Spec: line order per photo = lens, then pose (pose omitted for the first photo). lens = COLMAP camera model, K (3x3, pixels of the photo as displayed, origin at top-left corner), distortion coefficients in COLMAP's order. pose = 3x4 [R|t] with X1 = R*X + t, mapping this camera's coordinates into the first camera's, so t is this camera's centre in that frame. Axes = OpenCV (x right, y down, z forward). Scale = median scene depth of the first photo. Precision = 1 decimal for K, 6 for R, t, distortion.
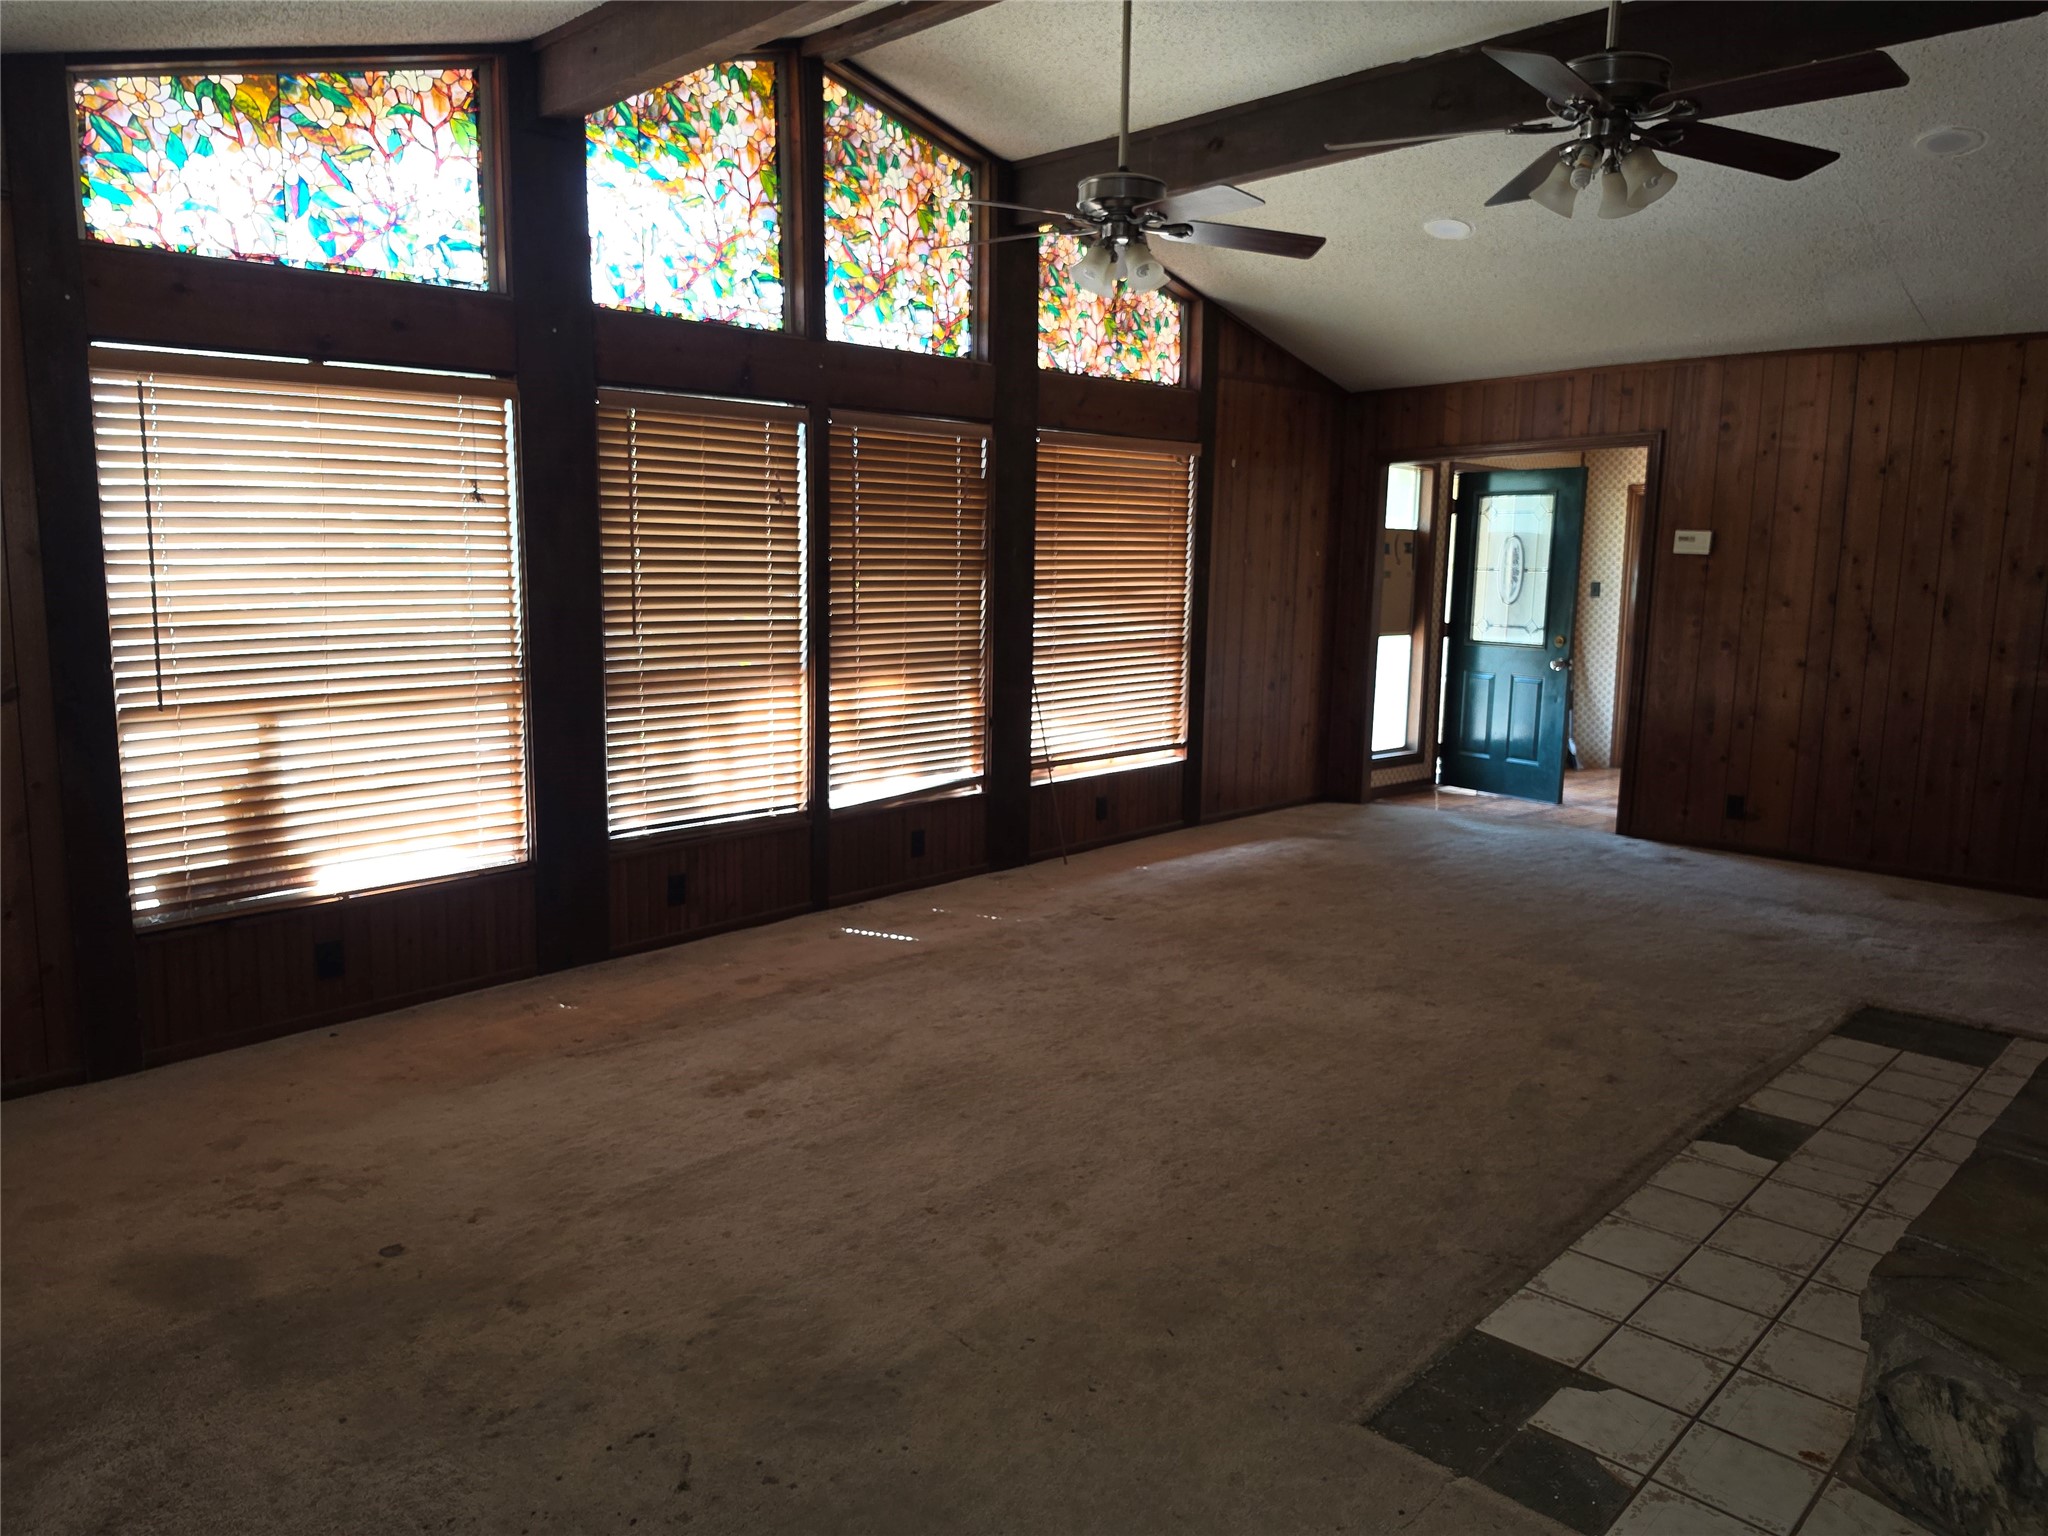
lens RADIAL K [[1400.3, 0, 1030.2], [0, 1400.3, 761.4], [0, 0, 1]] dist [0.031957, -0.035999]
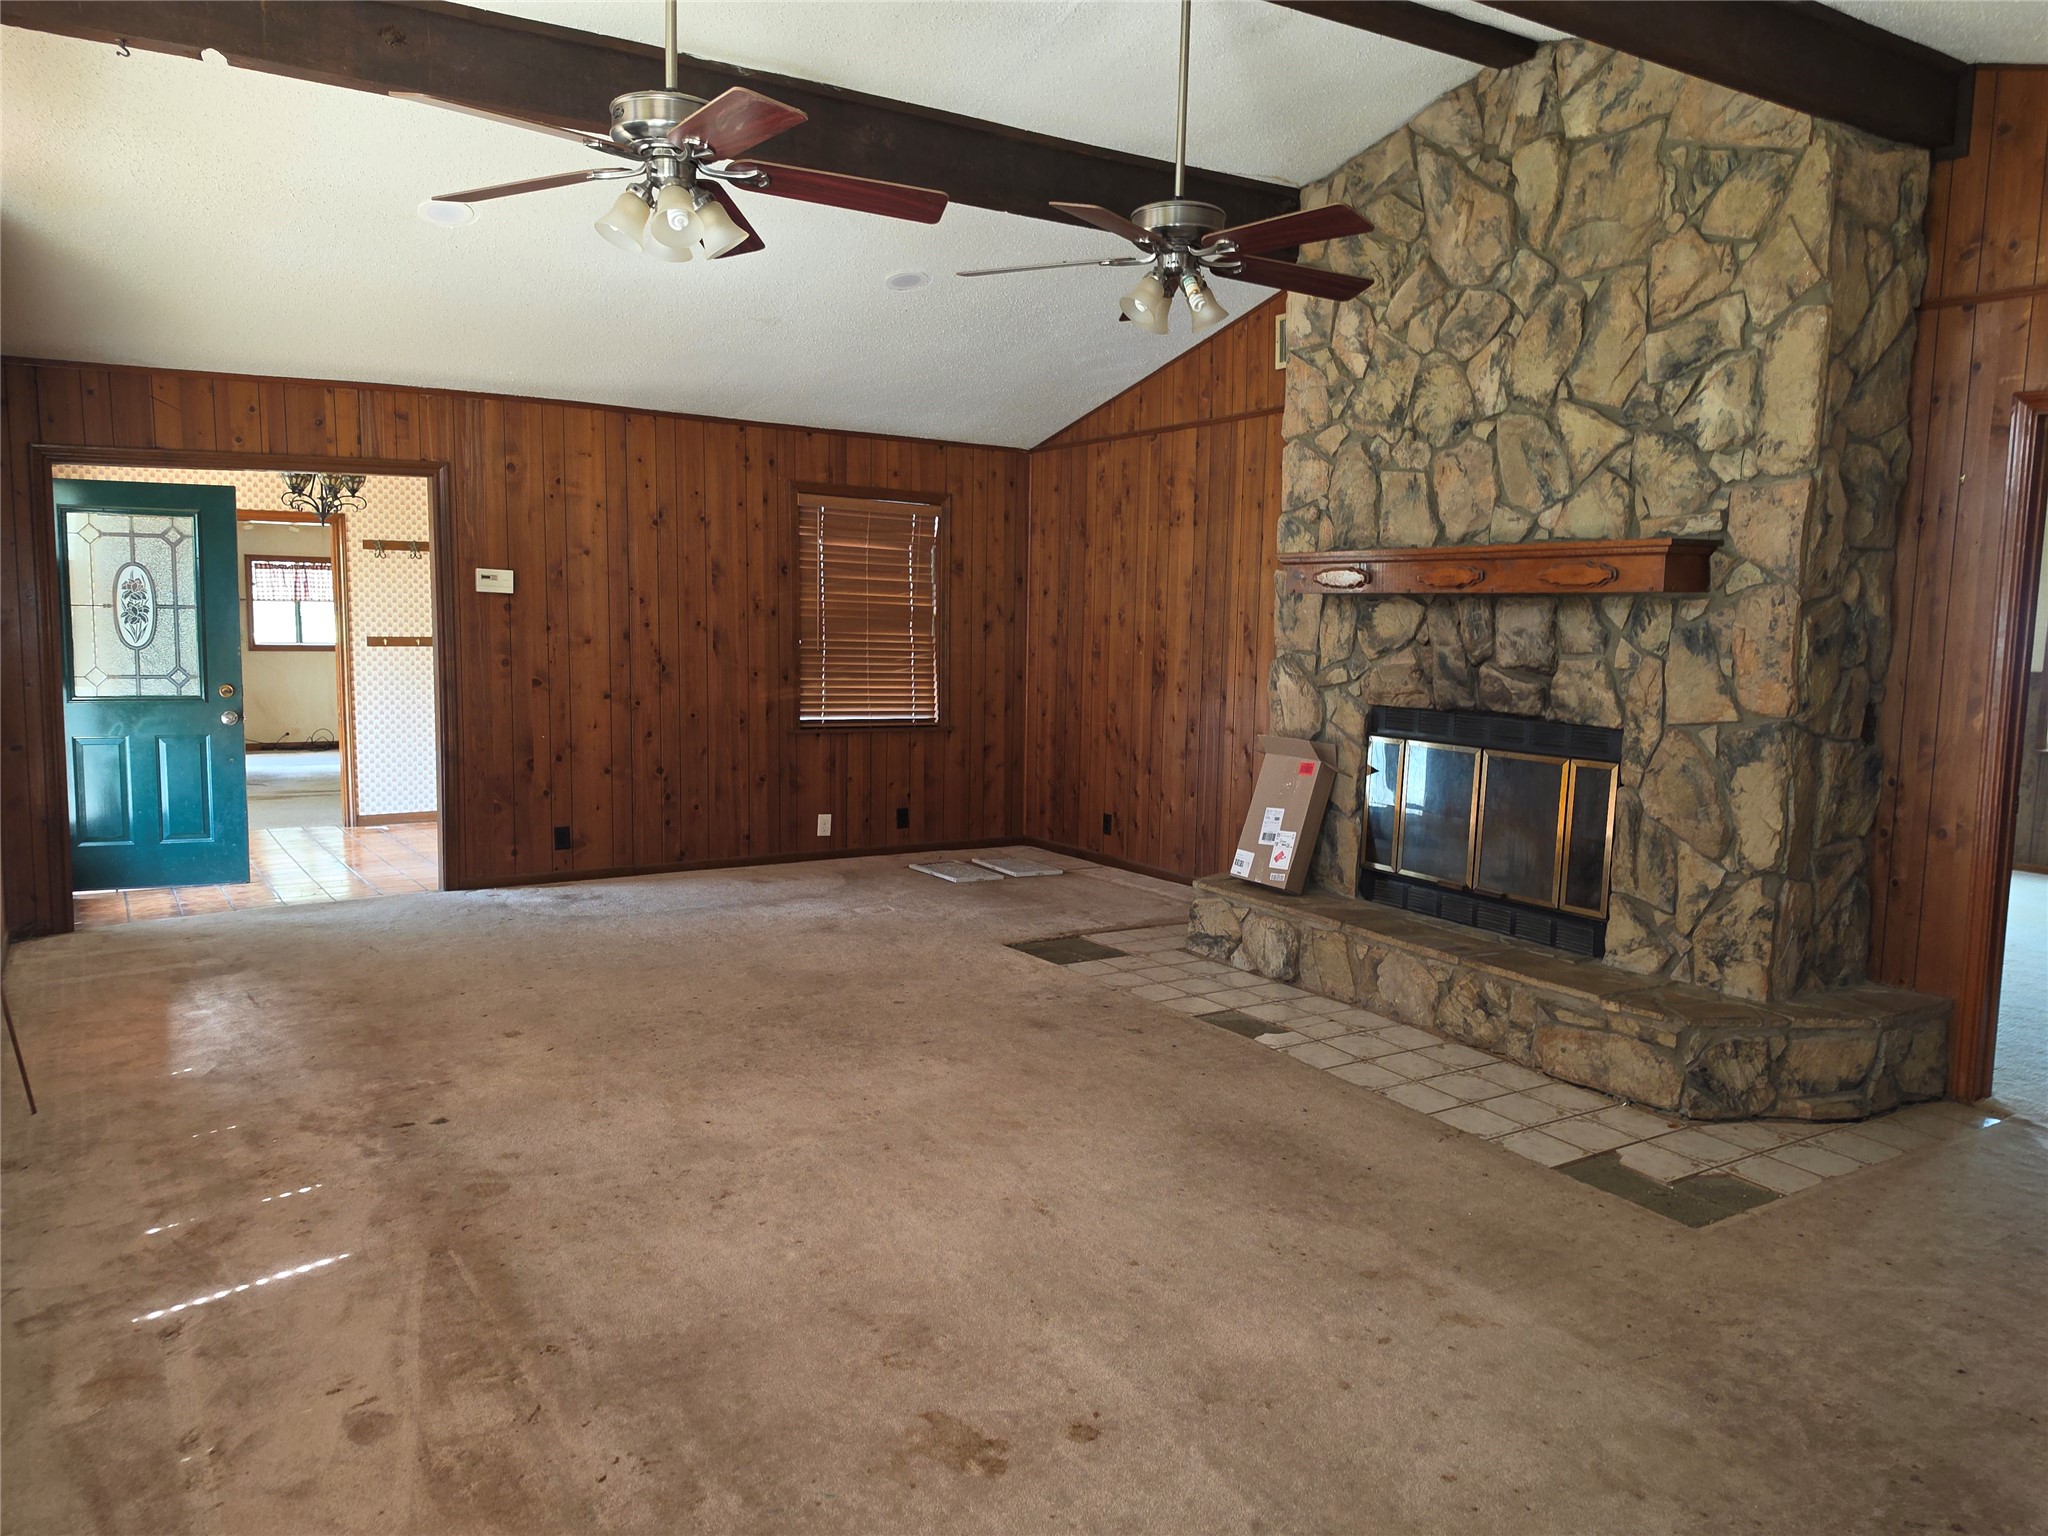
lens RADIAL K [[1400.3, 0, 1024.1], [0, 1400.3, 766.7], [0, 0, 1]] dist [0.031957, -0.035999]
pose [[0.237604, -0.115301, 0.964495, -0.454482], [0.128226, 0.987964, 0.086518, -0.072065], [-0.962861, 0.103116, 0.249529, 0.457610]]
